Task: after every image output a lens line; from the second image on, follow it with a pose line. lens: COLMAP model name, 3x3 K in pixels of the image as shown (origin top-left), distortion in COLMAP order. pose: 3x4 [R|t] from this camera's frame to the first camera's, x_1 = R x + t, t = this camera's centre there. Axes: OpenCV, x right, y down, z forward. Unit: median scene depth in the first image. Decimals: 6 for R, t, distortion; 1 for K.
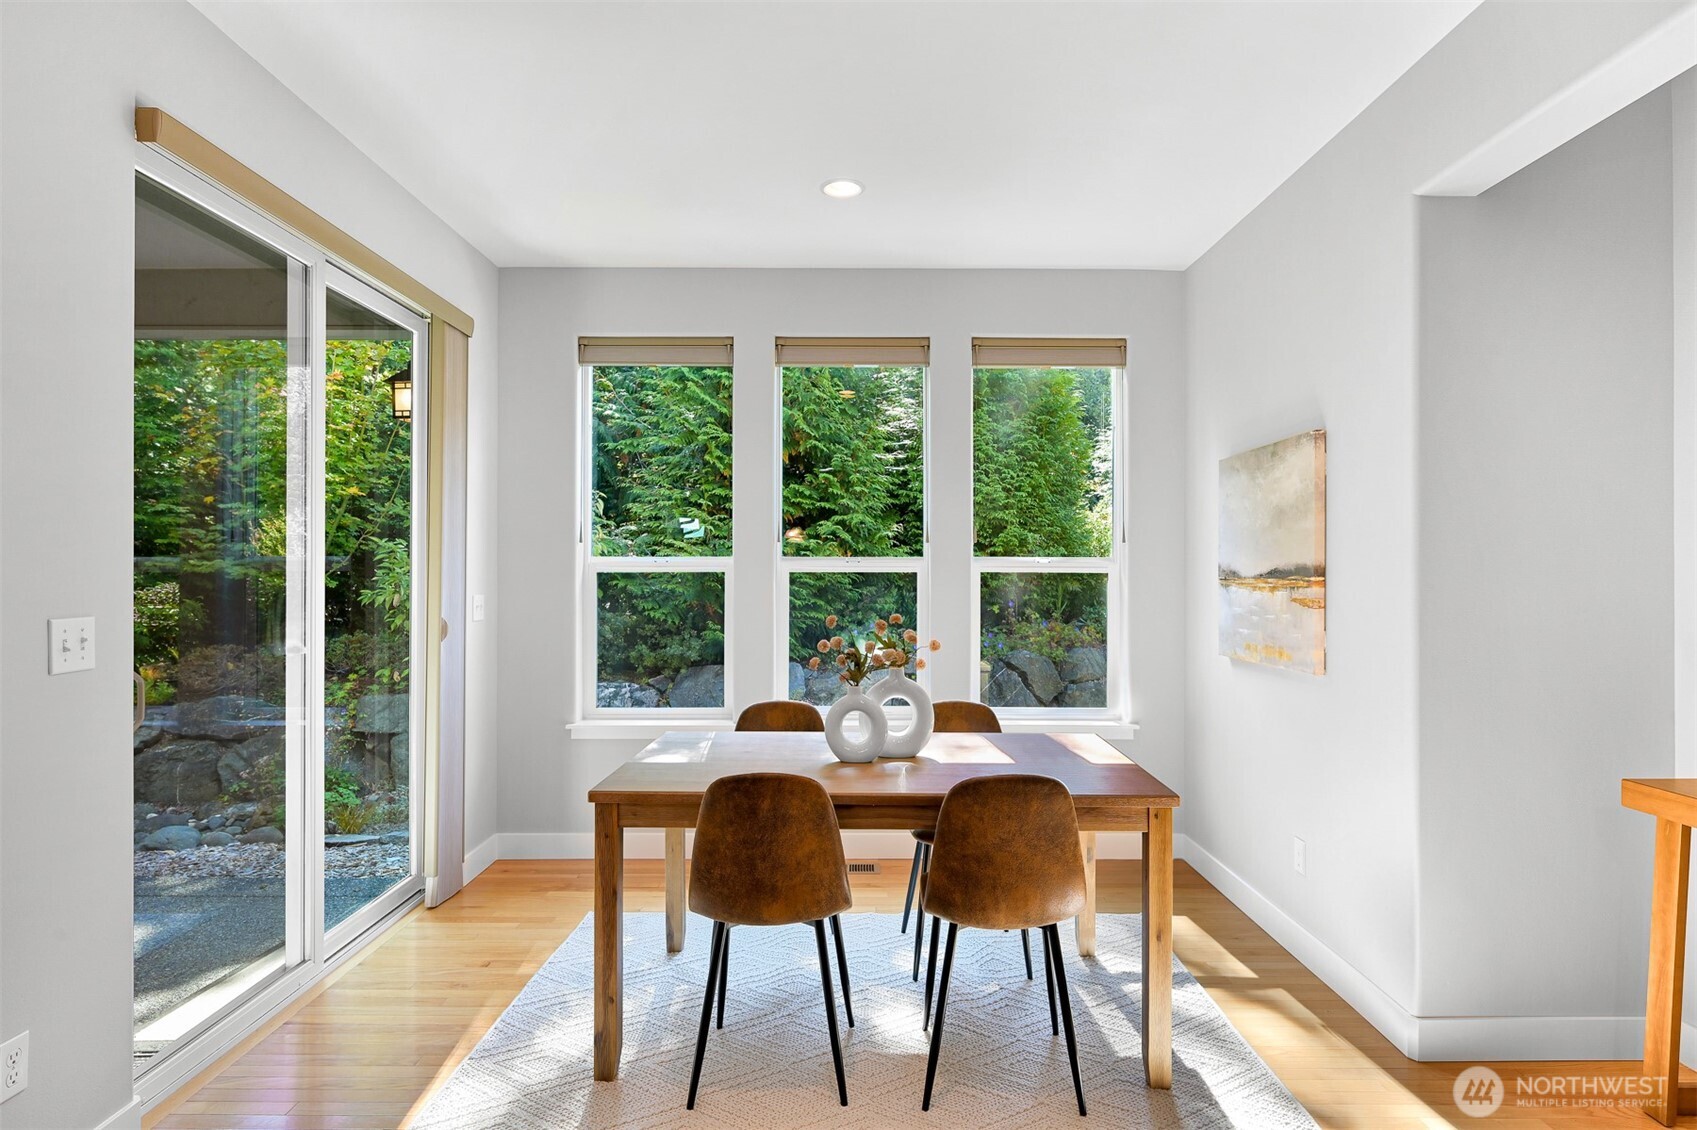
lens RADIAL K [[942.1, 0, 864.7], [0, 942.1, 565.6], [0, 0, 1]] dist [-0.001231, -0.001730]
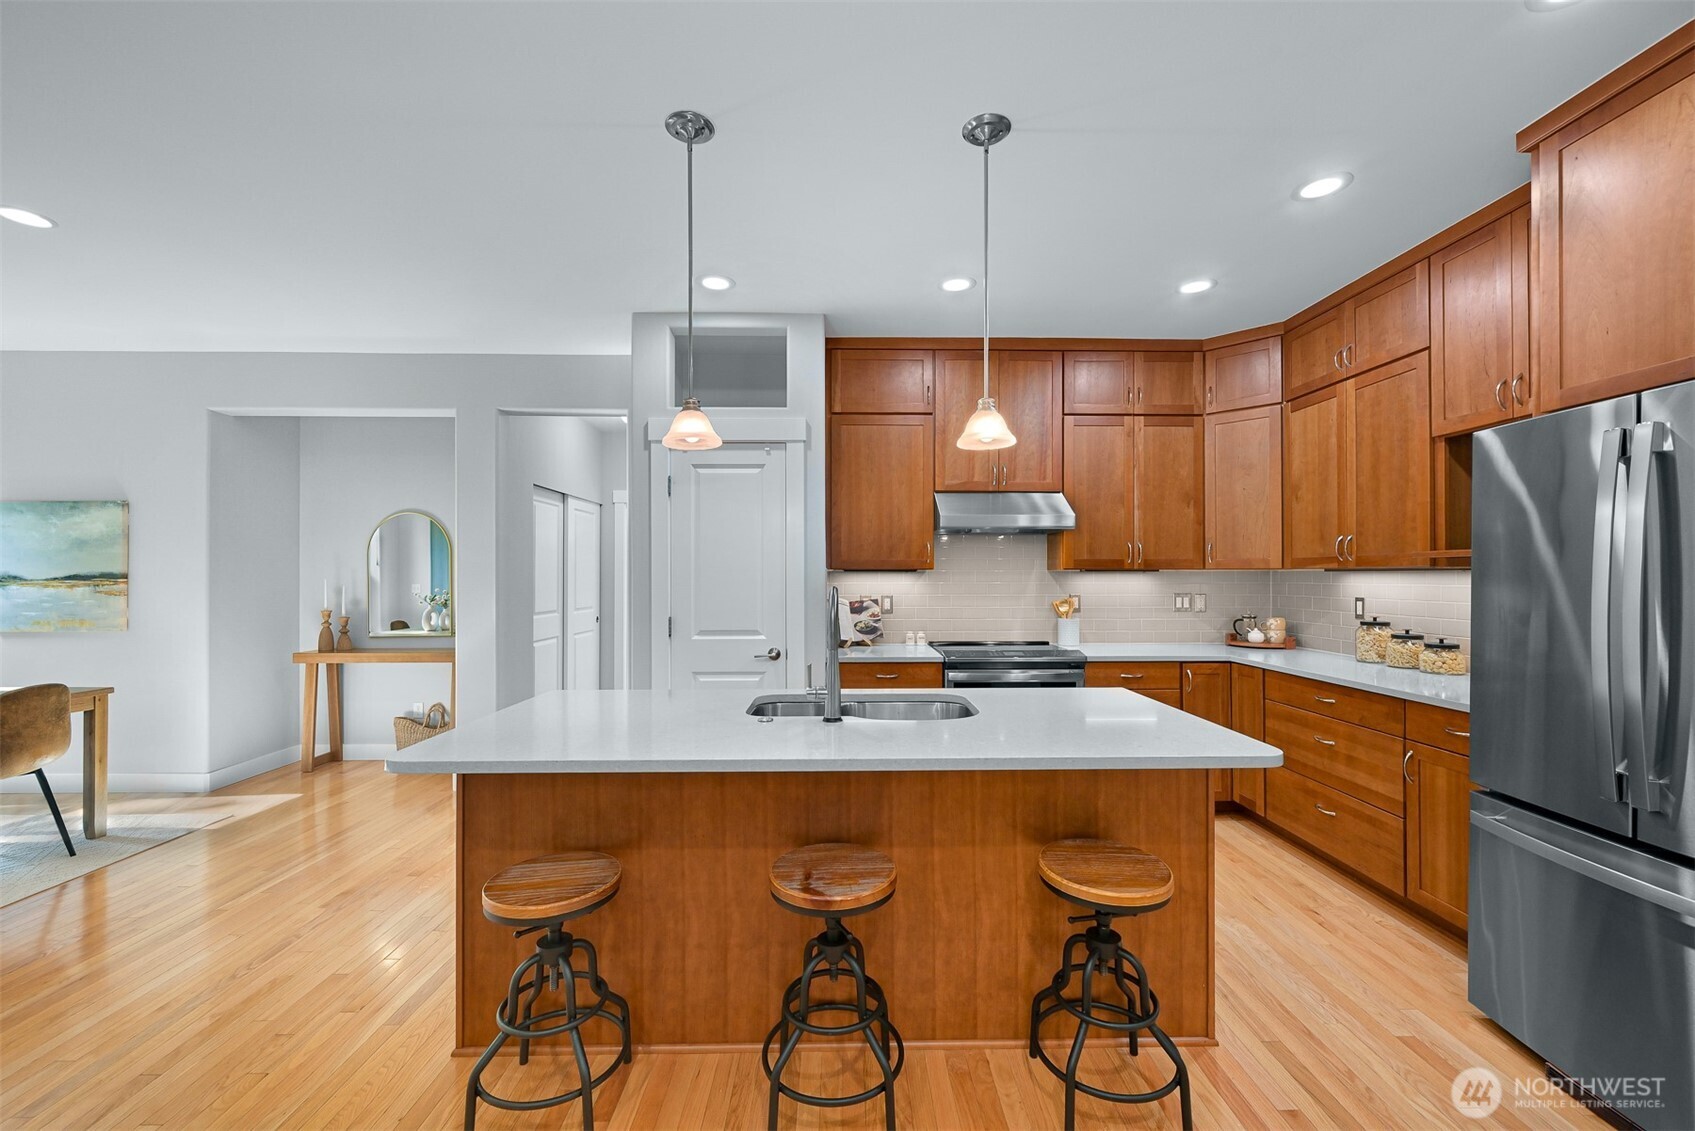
lens RADIAL K [[668.8, 0, 846.4], [0, 668.8, 574.6], [0, 0, 1]] dist [-0.000660, 0.000474]
pose [[-0.012688, 0.003070, 0.999915, -0.633327], [-0.006892, 0.999971, -0.003158, -0.001965], [-0.999896, -0.006932, -0.012666, -0.311652]]
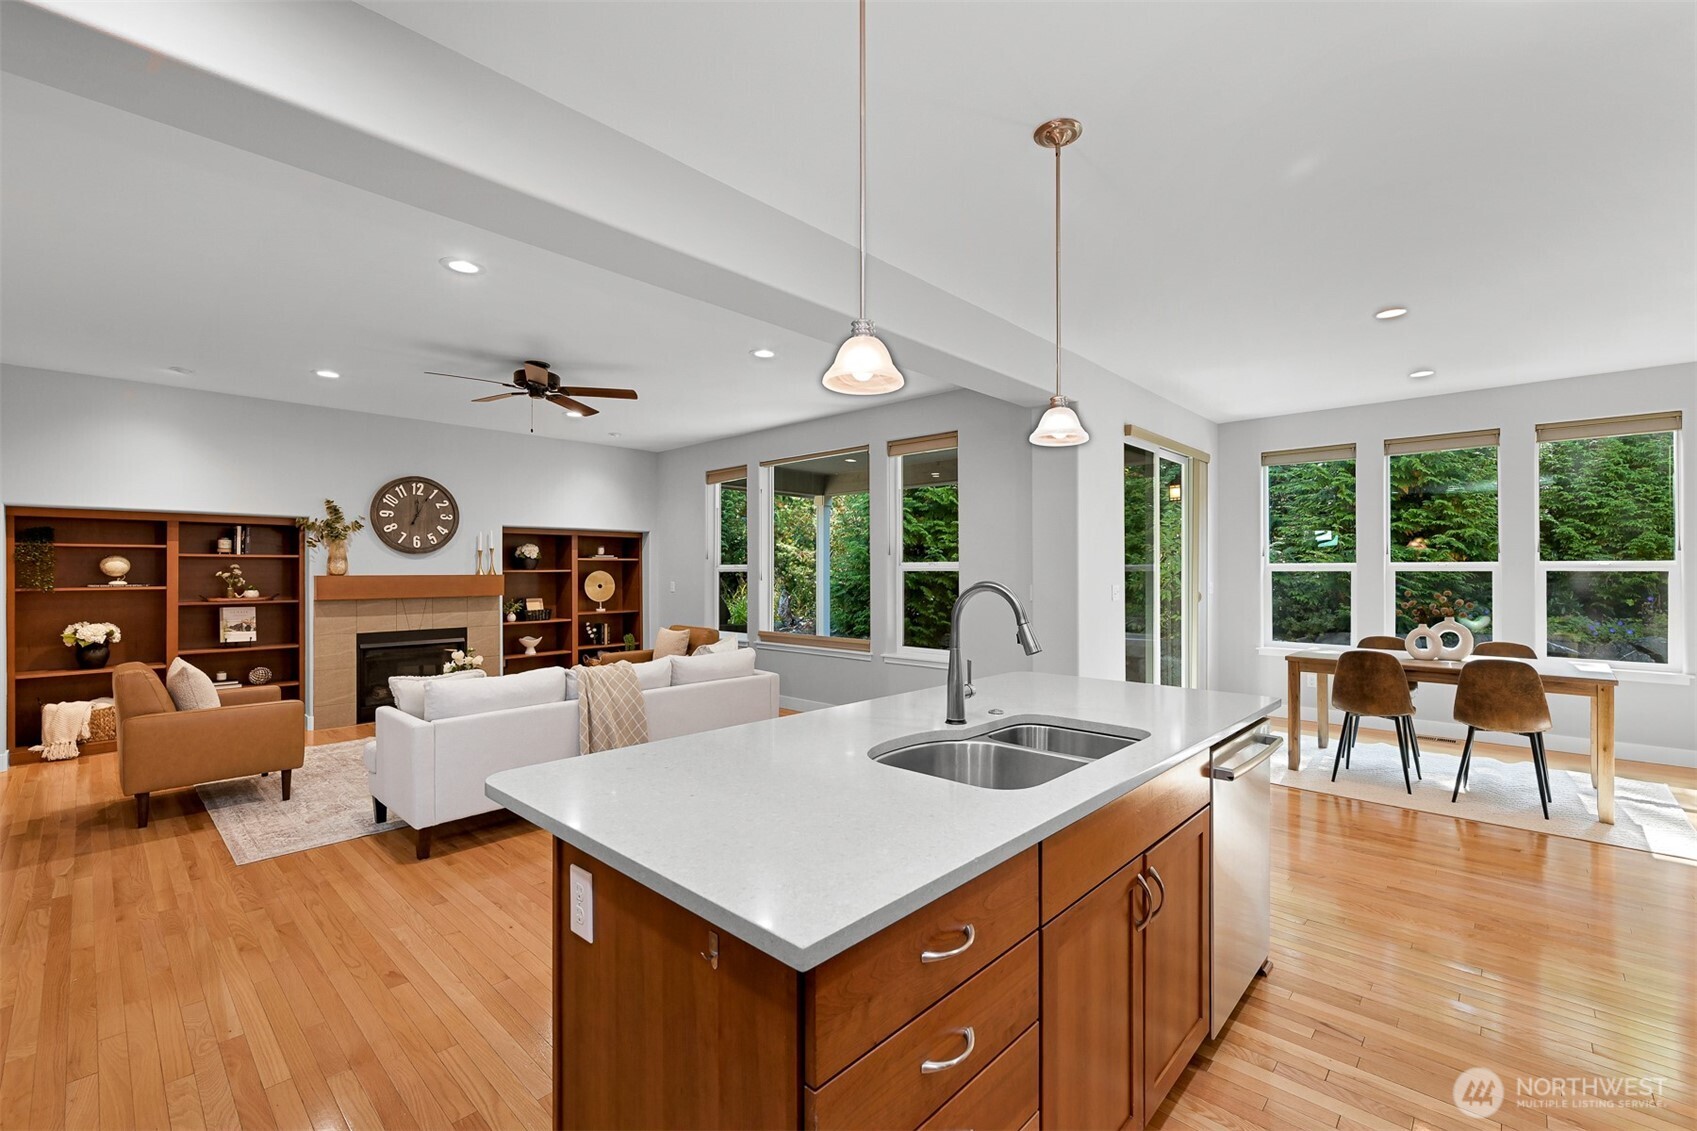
lens RADIAL K [[720.4, 0, 854.5], [0, 720.4, 569.0], [0, 0, 1]] dist [0.007301, -0.000807]
pose [[0.727391, -0.004305, -0.686209, 0.116580], [0.005781, 0.999983, -0.000146, -0.002787], [0.686199, -0.003860, 0.727404, -0.698857]]
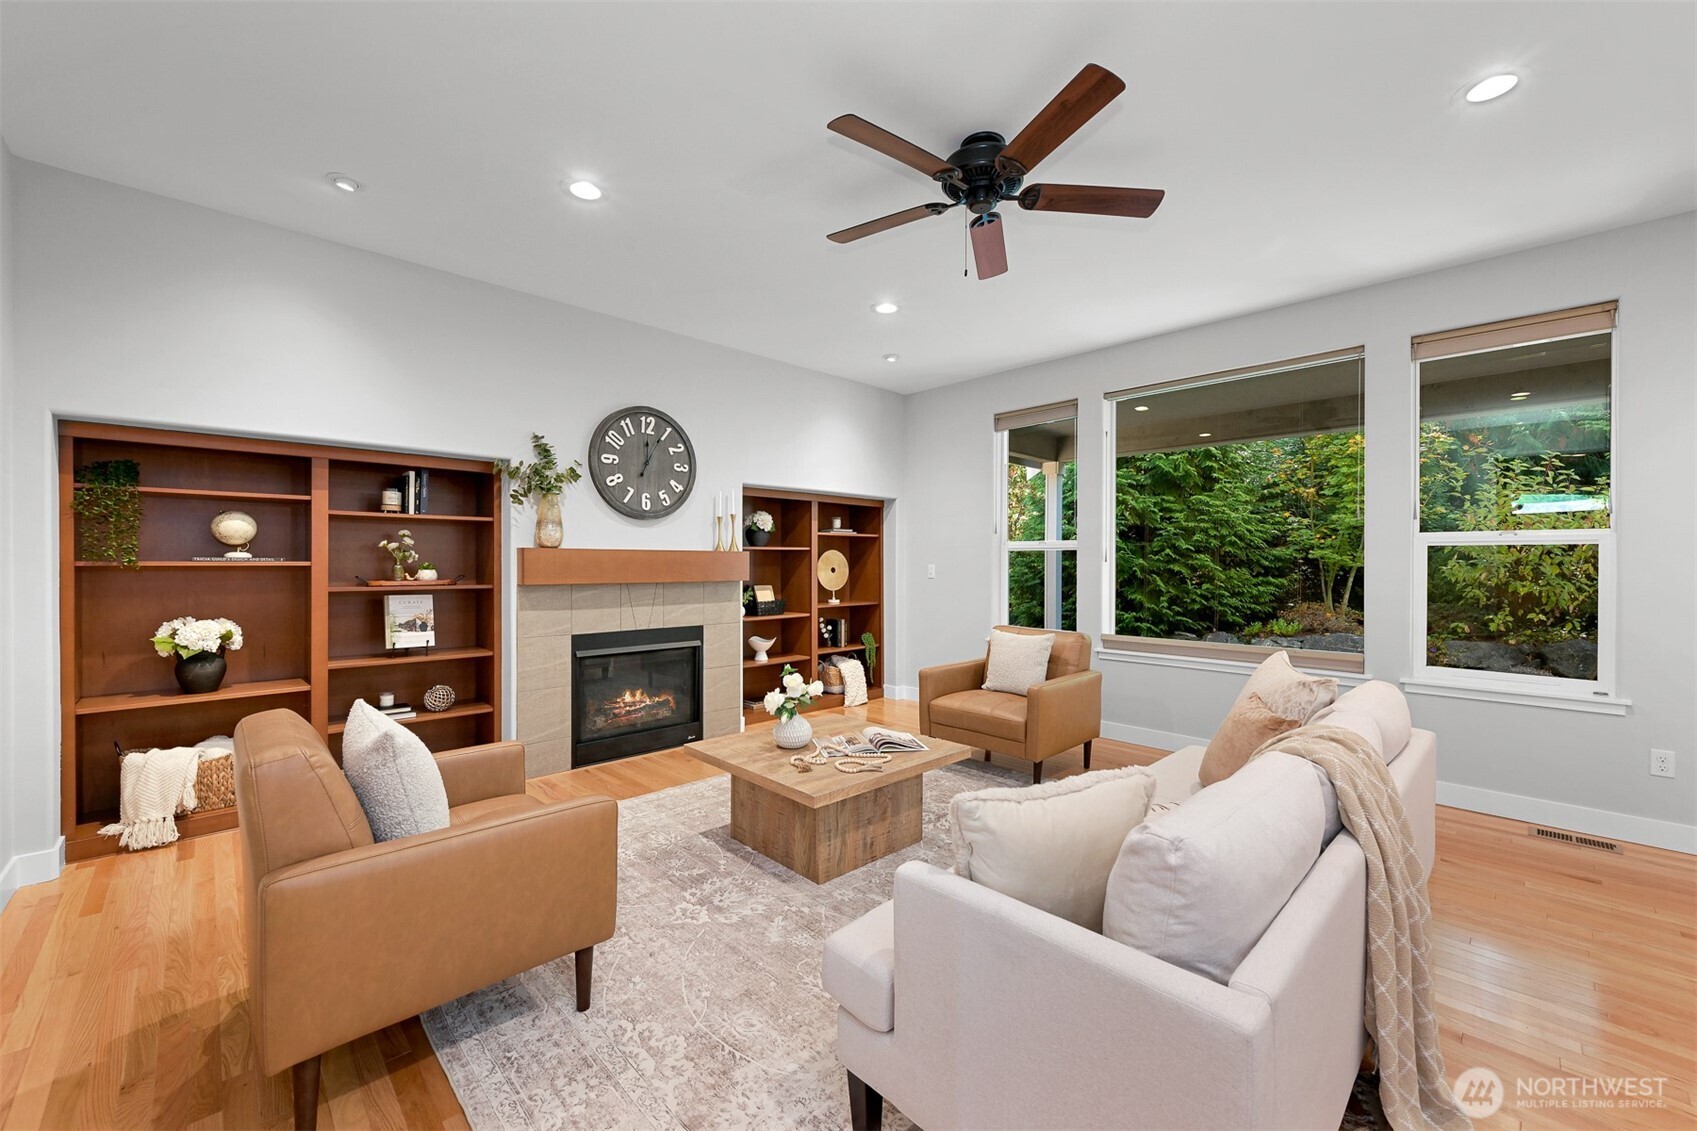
lens RADIAL K [[669.6, 0, 849.4], [0, 669.6, 565.4], [0, 0, 1]] dist [-0.000660, 0.000474]
pose [[0.693488, 0.005038, -0.720451, -0.699644], [0.000143, 0.999975, 0.007130, 0.020334], [0.720469, -0.005048, 0.693469, -0.686689]]
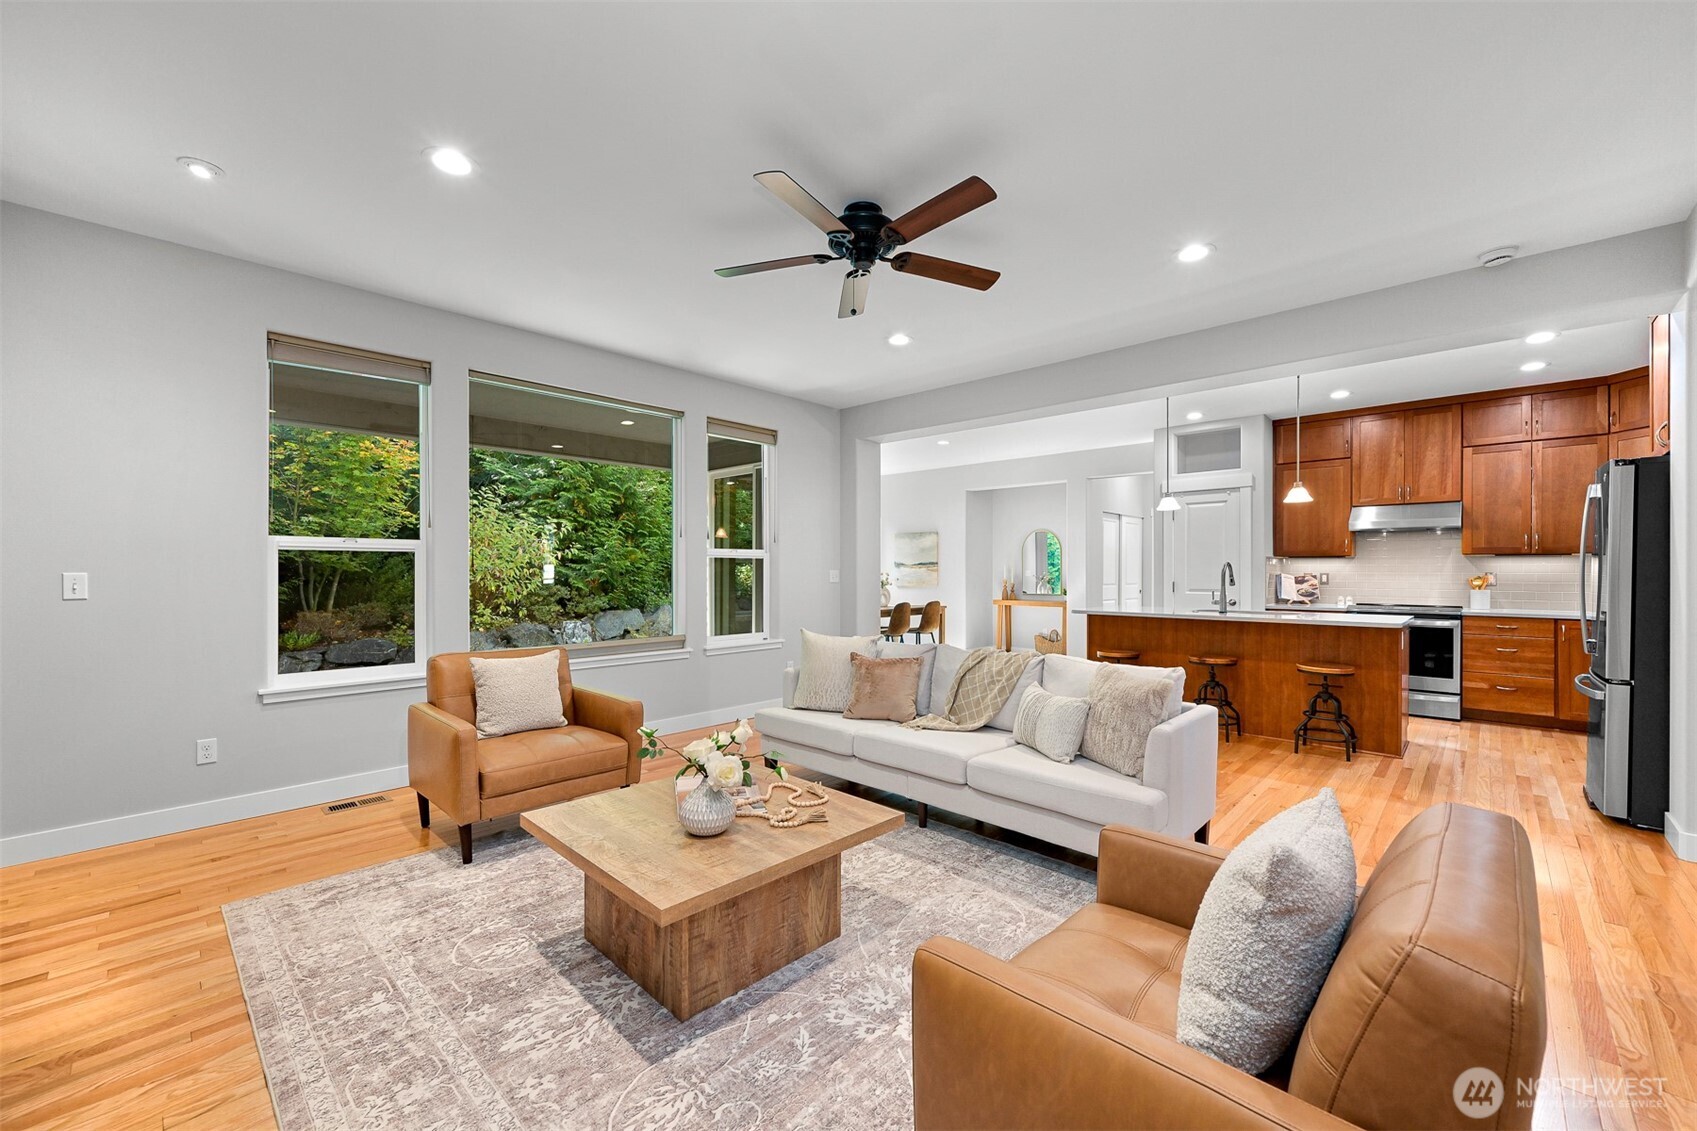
lens RADIAL K [[669.6, 0, 861.3], [0, 669.6, 571.3], [0, 0, 1]] dist [-0.000660, 0.000474]
pose [[0.683439, 0.000566, 0.730008, -1.510354], [-0.007046, 0.999958, 0.005821, 0.020216], [-0.729974, -0.009122, 0.683414, -0.662399]]
